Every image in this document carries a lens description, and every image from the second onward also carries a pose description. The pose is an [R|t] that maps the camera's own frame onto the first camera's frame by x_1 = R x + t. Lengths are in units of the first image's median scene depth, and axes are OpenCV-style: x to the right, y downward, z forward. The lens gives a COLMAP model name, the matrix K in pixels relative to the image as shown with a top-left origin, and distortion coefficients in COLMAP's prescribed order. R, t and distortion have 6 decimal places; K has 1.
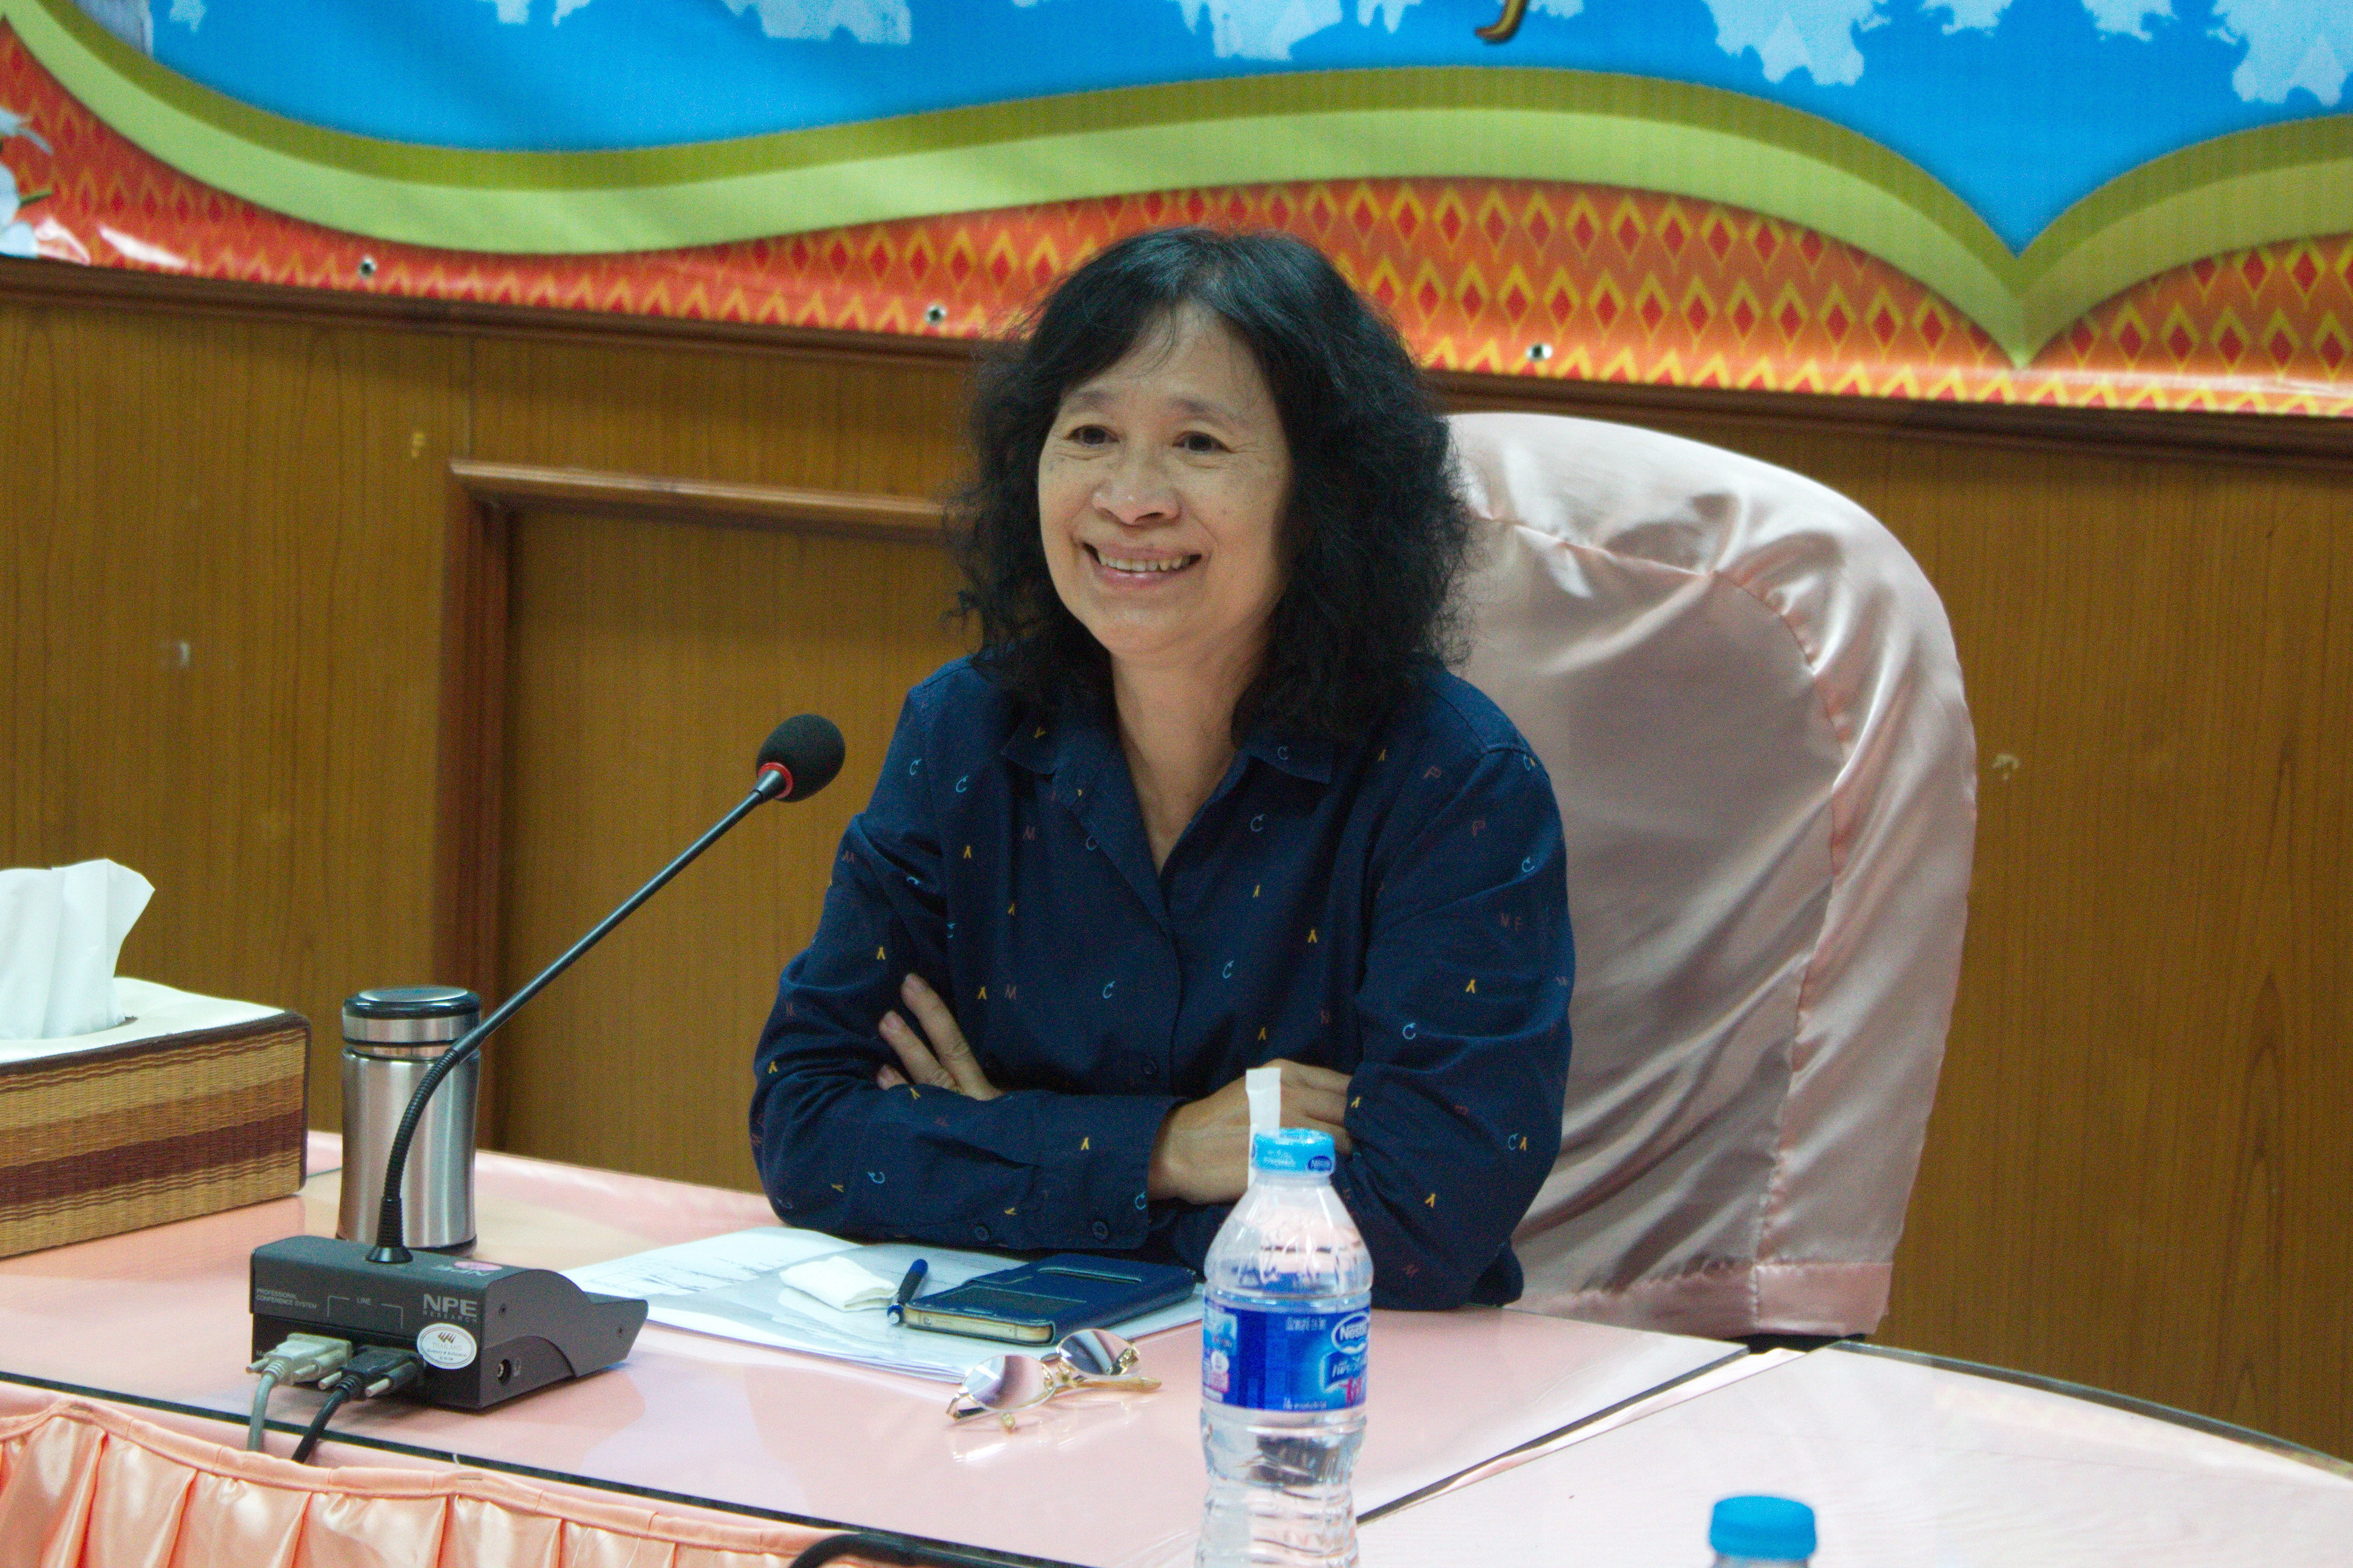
lens RADIAL K [[5437.9, 0, 1177.3], [0, 5437.9, 783.4], [0, 0, 1]] dist [-0.007302, 0.000000]
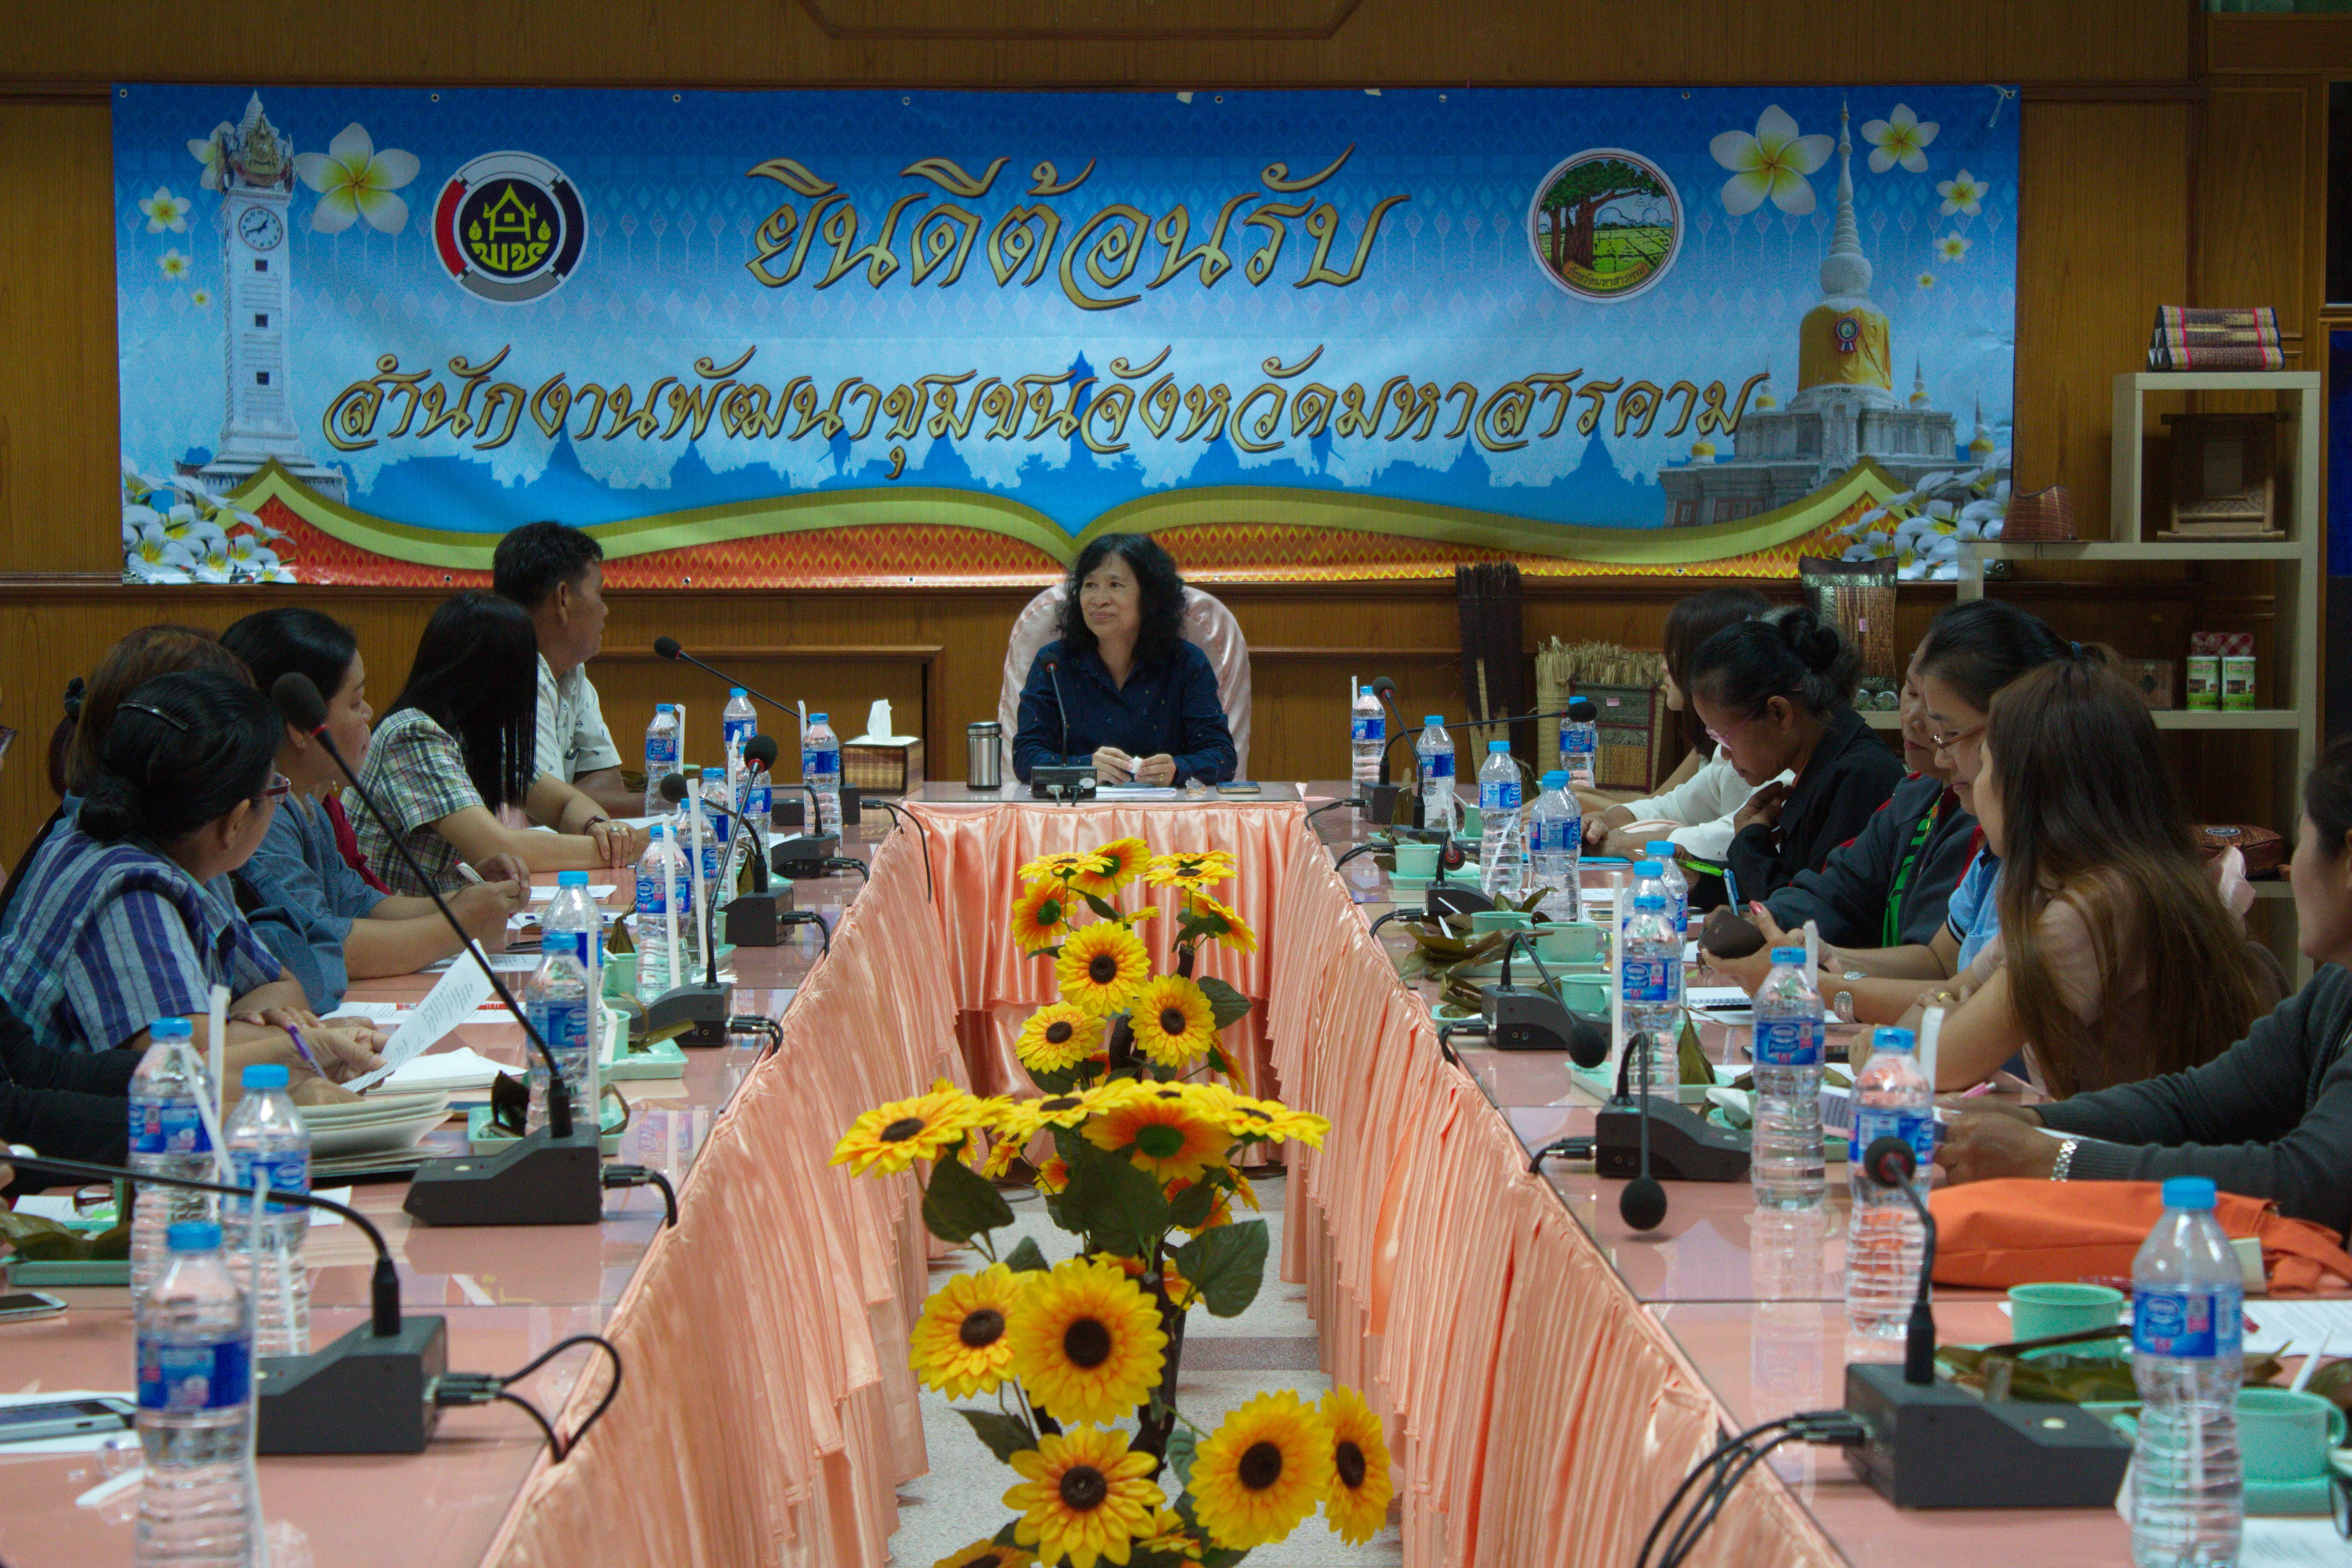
lens RADIAL K [[5436.1, 0, 1176.4], [0, 5436.1, 784.1], [0, 0, 1]] dist [-0.007302, 0.000000]
pose [[0.886184, -0.074623, 0.457284, -1.192580], [0.100638, 0.994384, -0.032758, 0.147618], [-0.452271, 0.075049, 0.888717, -1.746150]]
